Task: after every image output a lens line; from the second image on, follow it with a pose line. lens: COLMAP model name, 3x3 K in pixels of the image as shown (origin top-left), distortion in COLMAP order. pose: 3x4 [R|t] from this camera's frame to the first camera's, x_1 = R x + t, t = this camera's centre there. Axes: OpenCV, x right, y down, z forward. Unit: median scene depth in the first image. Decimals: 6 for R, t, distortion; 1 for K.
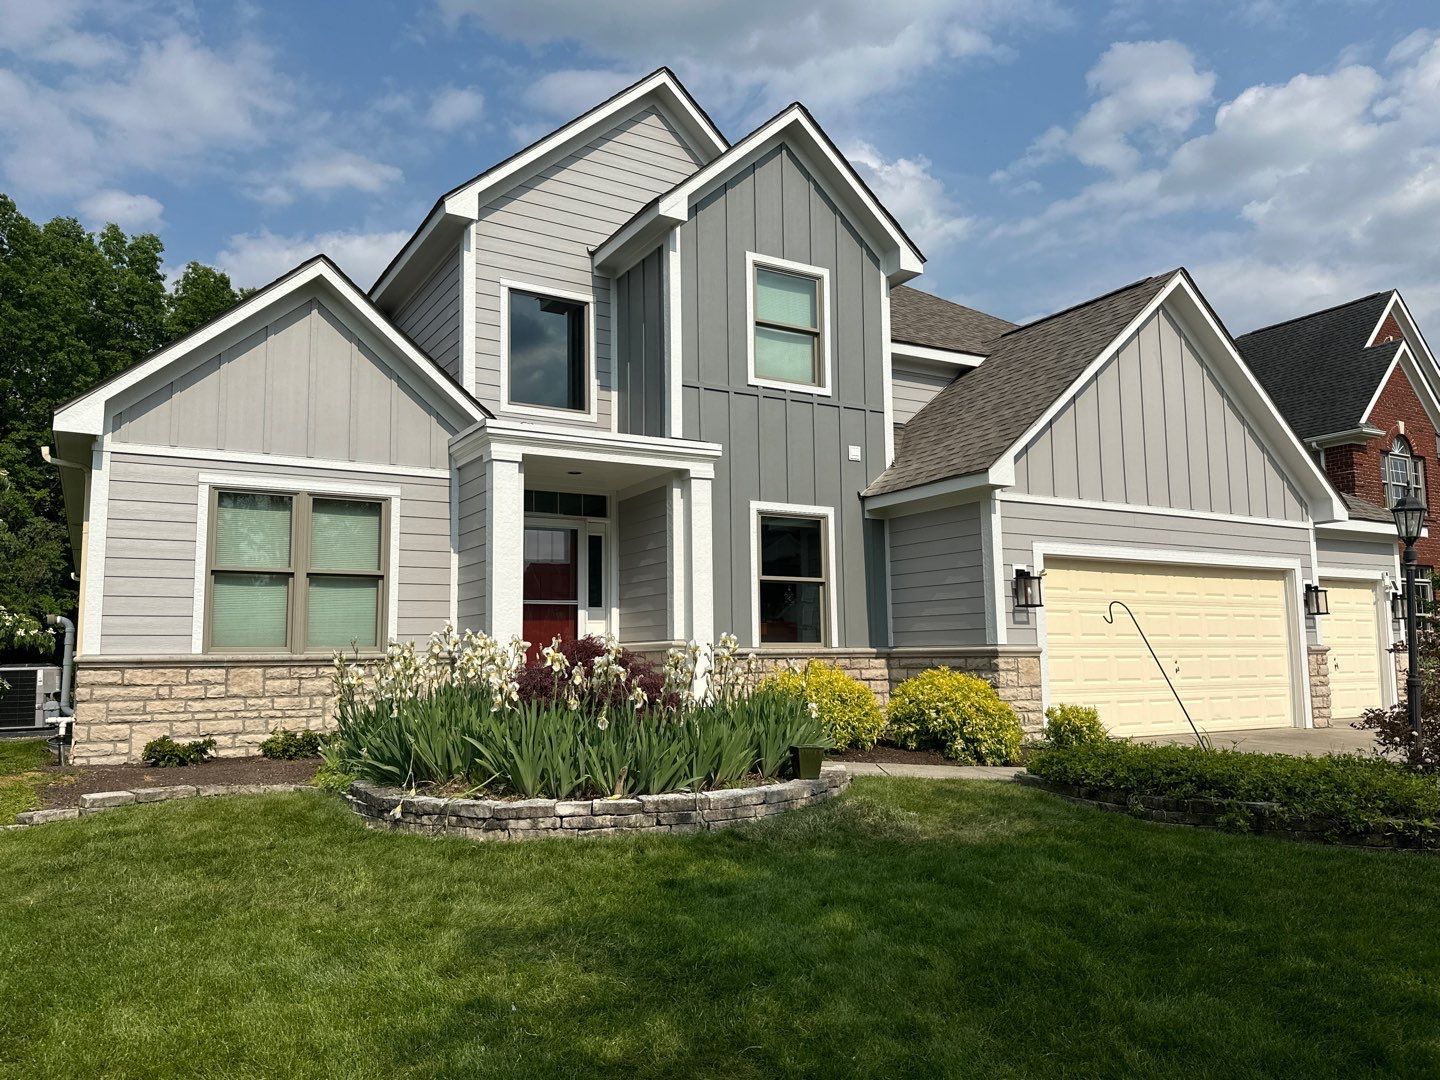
lens RADIAL K [[1041.9, 0, 706.4], [0, 1041.9, 554.5], [0, 0, 1]] dist [0.106585, -0.172117]
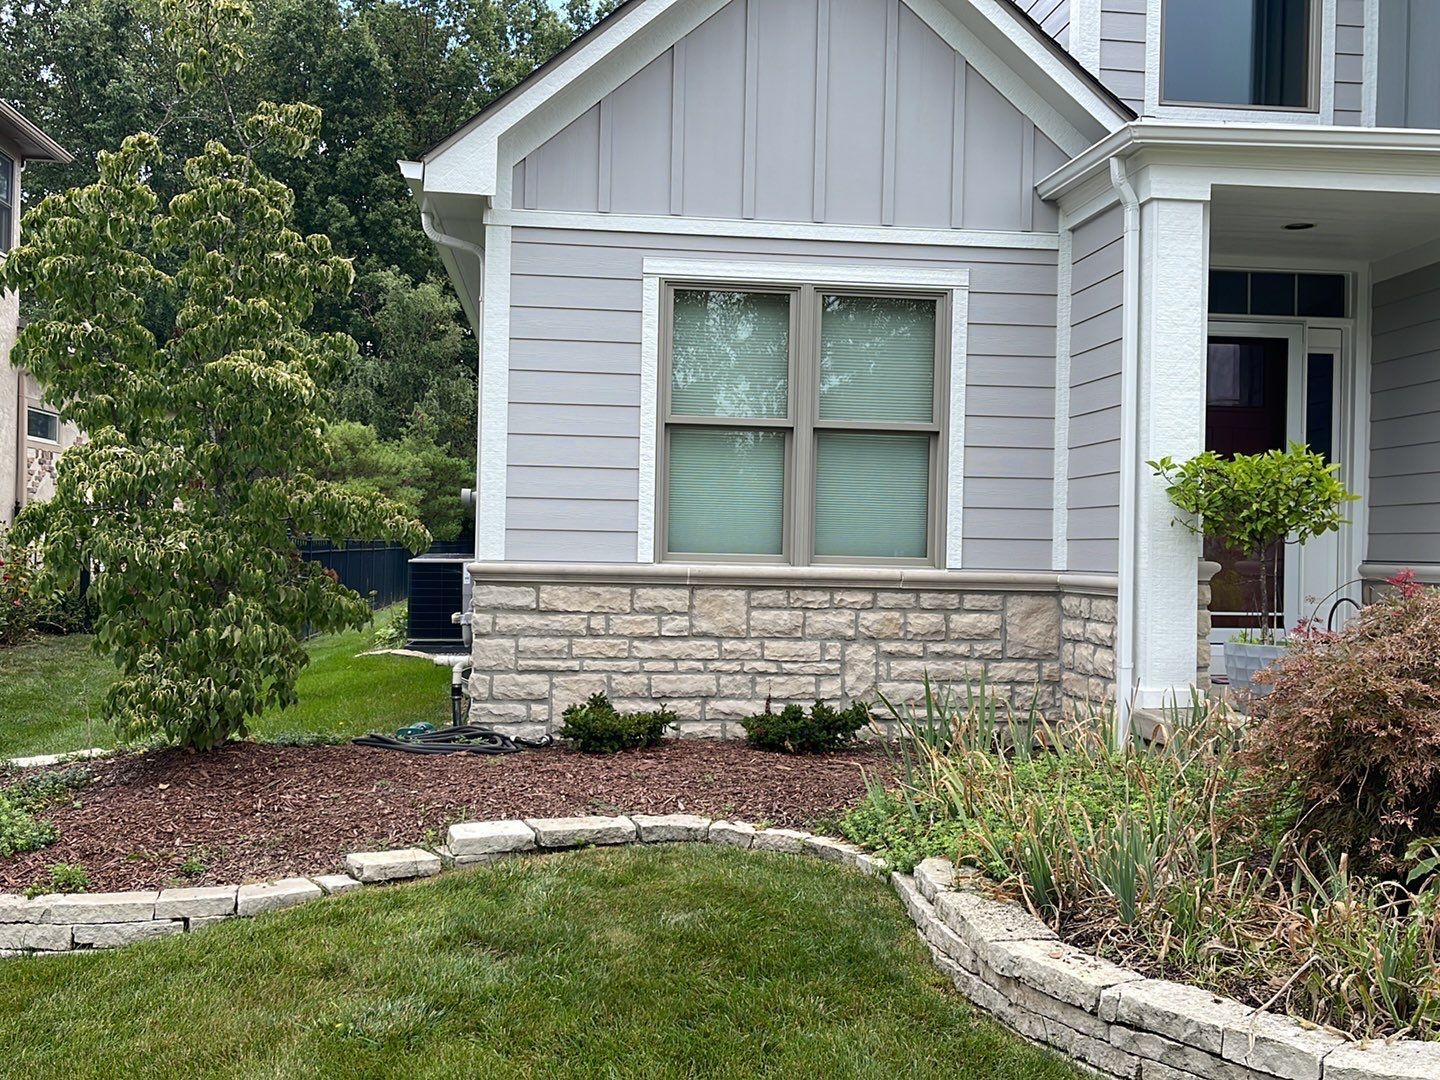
lens RADIAL K [[1419.6, 0, 720.0], [0, 1419.6, 540.0], [0, 0, 1]] dist [0.073679, -0.076294]
pose [[0.912734, 0.027598, -0.407621, -0.097047], [0.012206, 0.995428, 0.094728, 0.004312], [0.408372, -0.091437, 0.908224, 0.242419]]
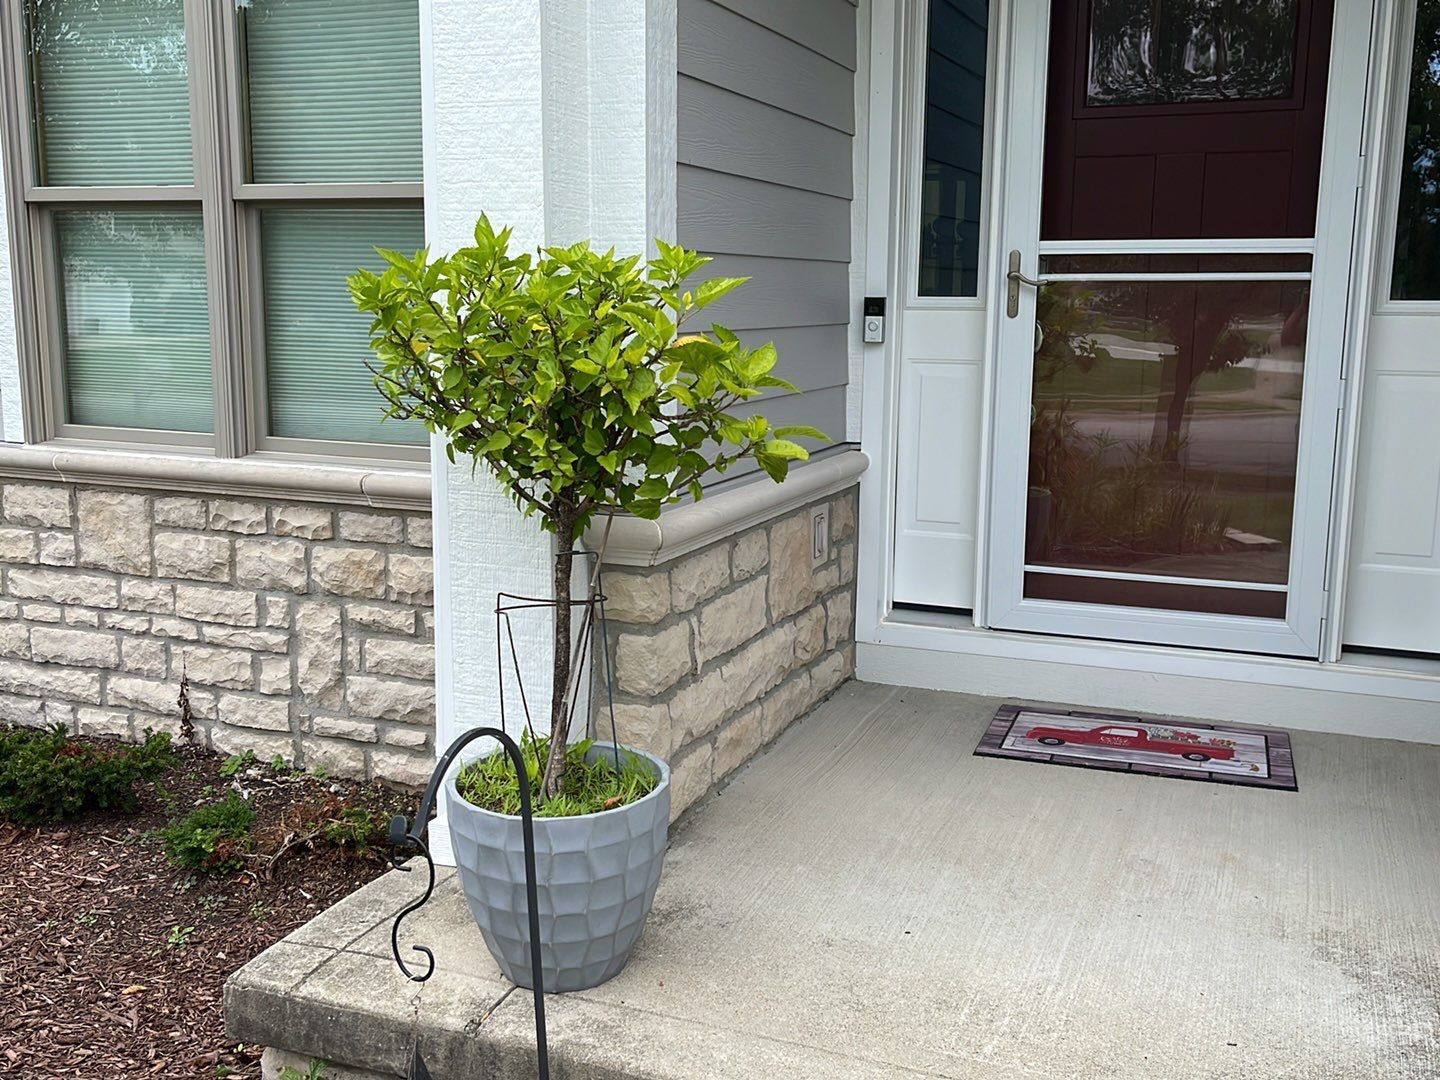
lens RADIAL K [[1419.6, 0, 720.0], [0, 1419.6, 540.0], [0, 0, 1]] dist [0.073679, -0.076294]
pose [[0.602899, 0.152778, -0.783053, 0.046365], [0.066817, 0.968376, 0.240380, 0.020388], [0.795015, -0.197246, 0.573625, 0.766422]]
